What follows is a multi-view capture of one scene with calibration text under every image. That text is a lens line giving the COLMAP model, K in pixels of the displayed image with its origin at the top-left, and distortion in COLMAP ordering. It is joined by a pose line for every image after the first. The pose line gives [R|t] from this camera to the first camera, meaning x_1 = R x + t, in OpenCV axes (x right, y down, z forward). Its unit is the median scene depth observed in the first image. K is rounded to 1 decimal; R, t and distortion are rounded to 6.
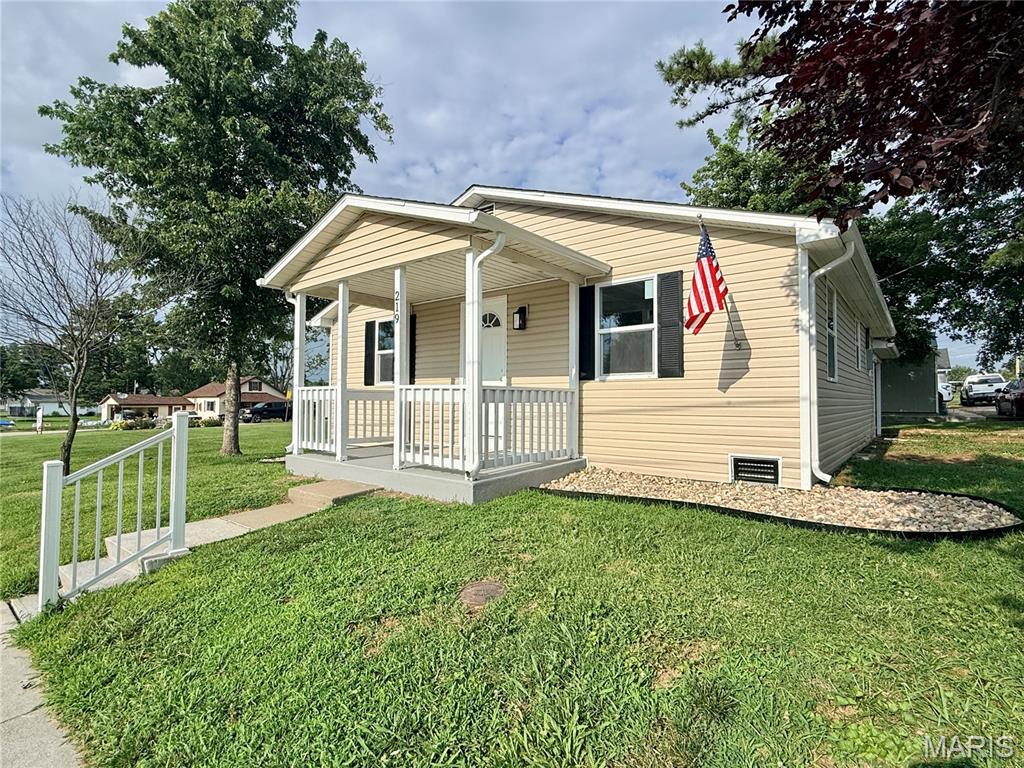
lens RADIAL K [[509.3, 0, 508.7], [0, 509.3, 384.2], [0, 0, 1]] dist [0.001898, 0.000112]
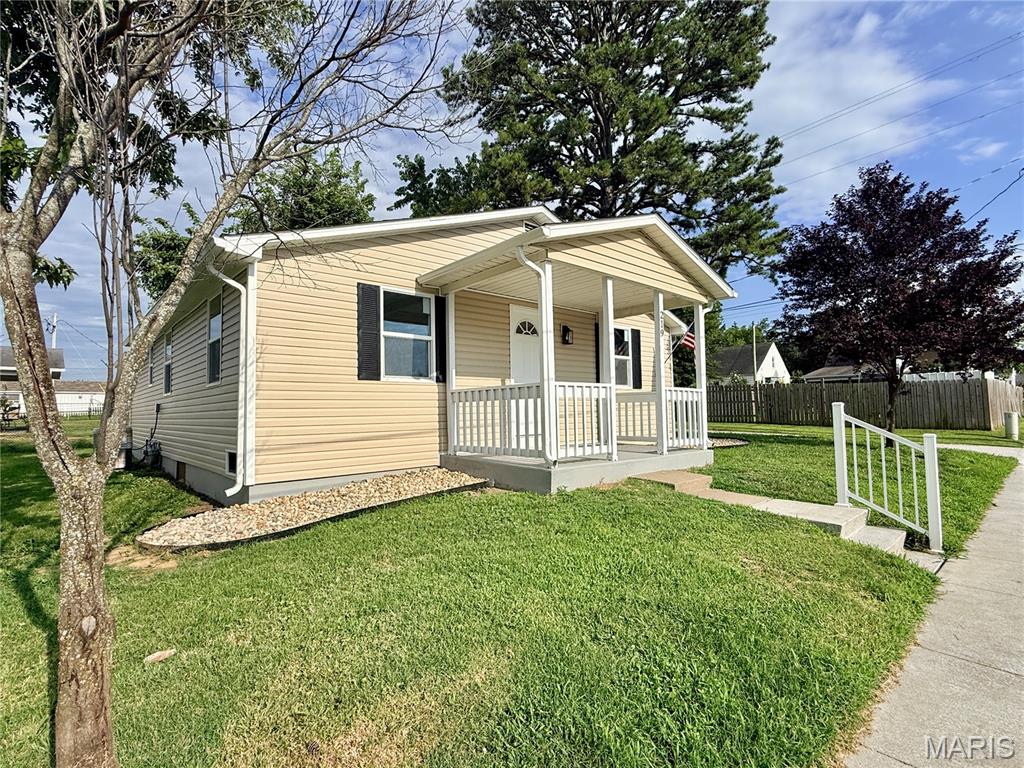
lens RADIAL K [[509.3, 0, 508.0], [0, 509.3, 386.9], [0, 0, 1]] dist [0.001898, 0.000112]
pose [[0.164859, 0.036235, 0.985651, -1.384200], [-0.030209, 0.999042, -0.031674, 0.043973], [-0.985854, -0.024553, 0.165795, 1.078685]]
